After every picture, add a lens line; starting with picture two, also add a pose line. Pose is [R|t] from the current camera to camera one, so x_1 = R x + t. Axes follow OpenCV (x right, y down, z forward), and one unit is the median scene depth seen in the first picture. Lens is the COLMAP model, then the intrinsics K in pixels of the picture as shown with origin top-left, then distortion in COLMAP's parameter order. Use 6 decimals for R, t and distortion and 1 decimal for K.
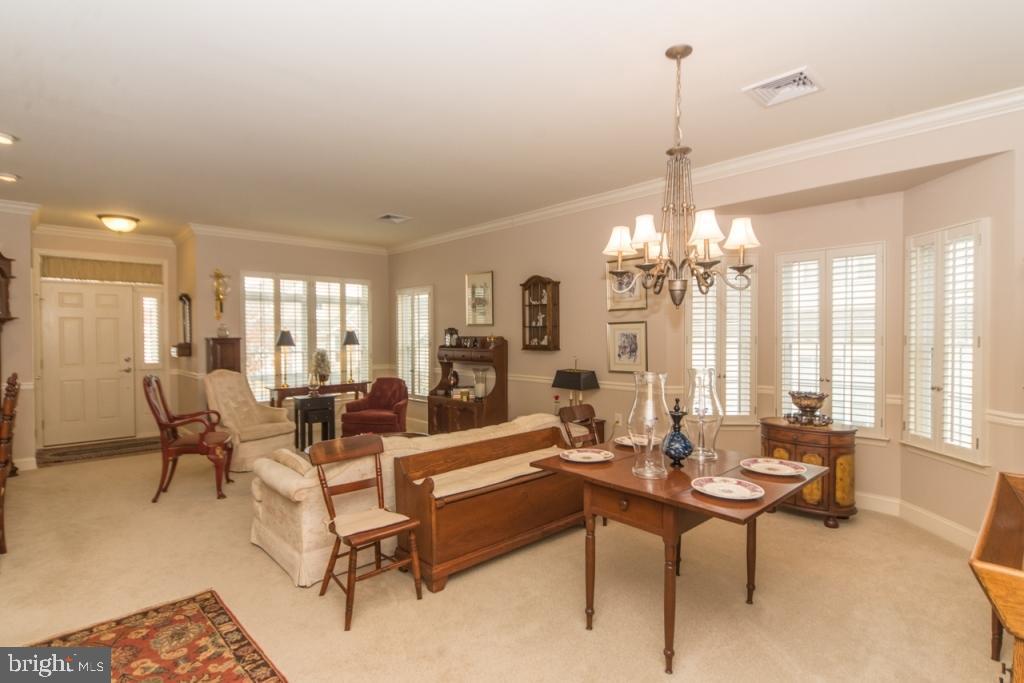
lens RADIAL K [[507.7, 0, 511.2], [0, 507.7, 345.1], [0, 0, 1]] dist [0.004234, 0.000939]
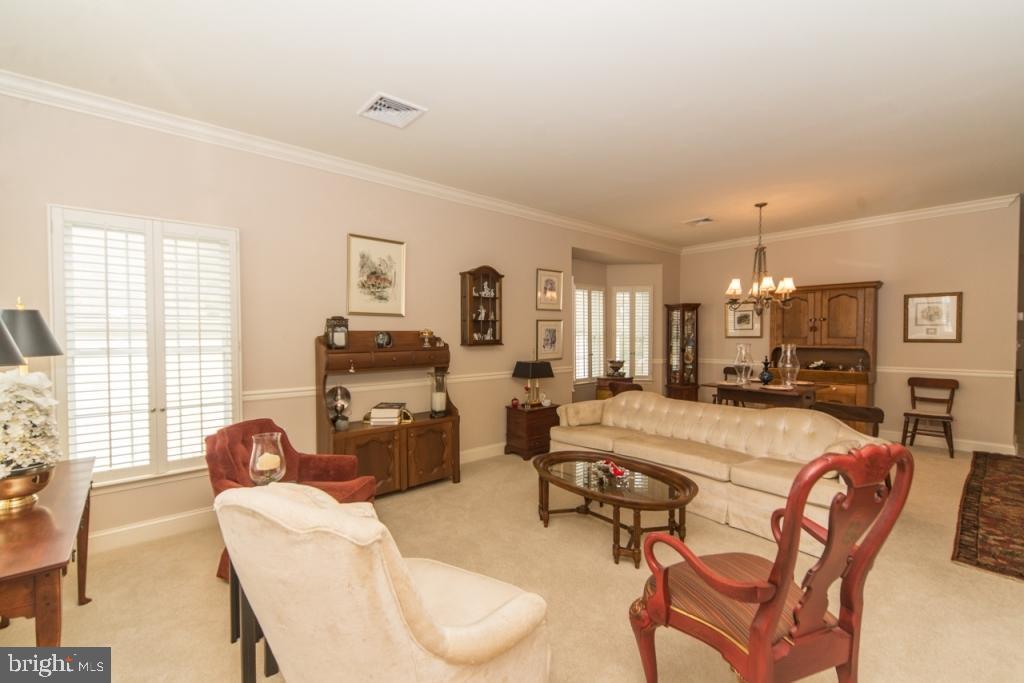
lens RADIAL K [[433.0, 0, 512.0], [0, 433.0, 341.5], [0, 0, 1]] dist [0.009137, -0.000388]
pose [[0.034538, -0.015070, 0.999290, -0.639879], [0.023749, 0.999616, 0.014254, -0.006533], [-0.999121, 0.023240, 0.034882, 0.786423]]
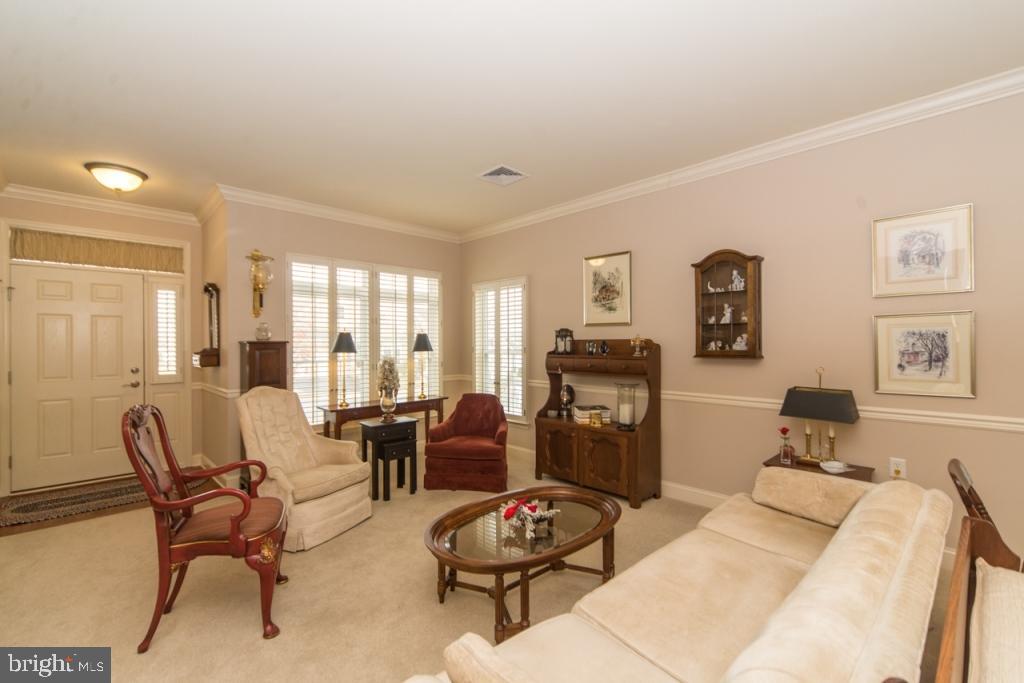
lens RADIAL K [[435.4, 0, 508.1], [0, 435.4, 343.7], [0, 0, 1]] dist [0.001766, -0.000314]
pose [[0.999788, -0.000618, 0.020590, -0.218253], [0.001023, 0.999807, -0.019635, 0.001681], [-0.020574, 0.019652, 0.999595, 0.351328]]
